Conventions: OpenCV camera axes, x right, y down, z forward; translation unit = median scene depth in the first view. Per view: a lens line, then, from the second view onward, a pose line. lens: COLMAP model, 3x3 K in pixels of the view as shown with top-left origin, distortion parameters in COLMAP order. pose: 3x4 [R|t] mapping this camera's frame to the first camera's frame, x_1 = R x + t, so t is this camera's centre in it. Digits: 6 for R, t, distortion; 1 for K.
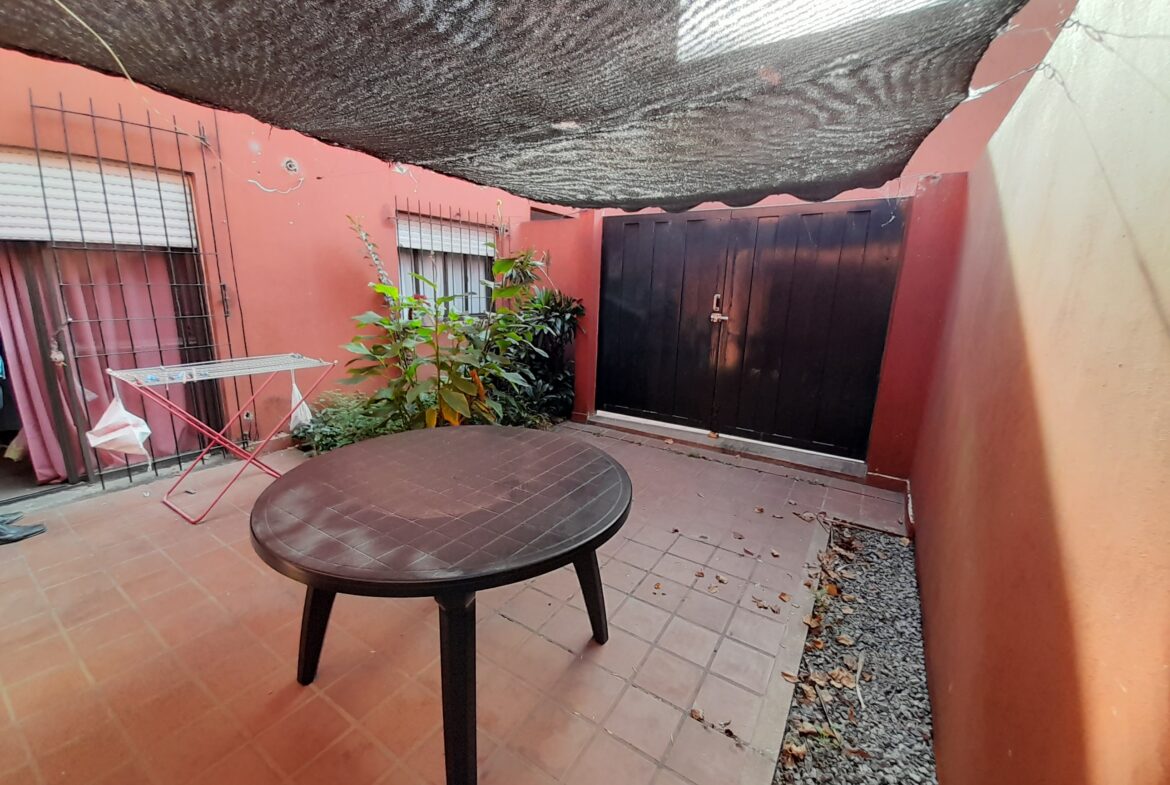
lens RADIAL K [[442.6, 0, 585.0], [0, 442.6, 392.5], [0, 0, 1]] dist [-0.042175, -0.000069]
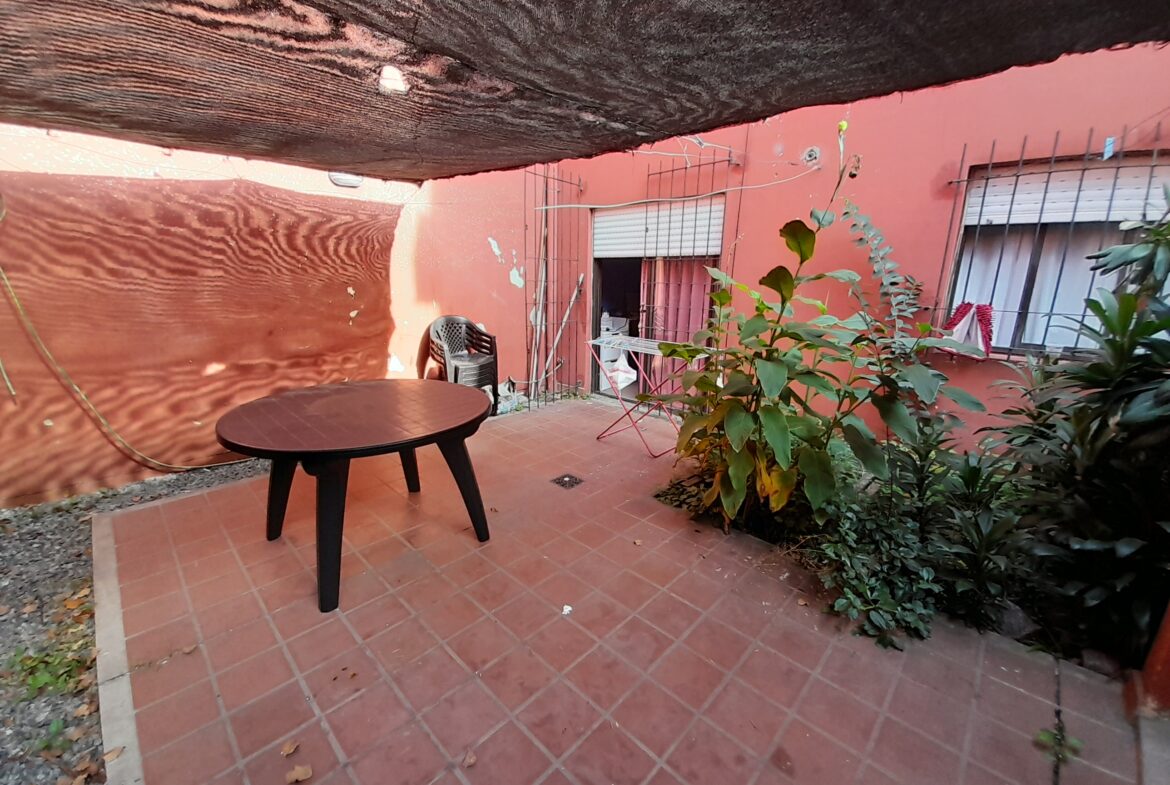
lens RADIAL K [[442.6, 0, 585.0], [0, 442.6, 392.5], [0, 0, 1]] dist [-0.042175, -0.000069]
pose [[-0.187742, 0.206176, -0.960336, 0.448541], [-0.235221, 0.939833, 0.247759, -0.178311], [0.953637, 0.272406, -0.127950, 0.865155]]
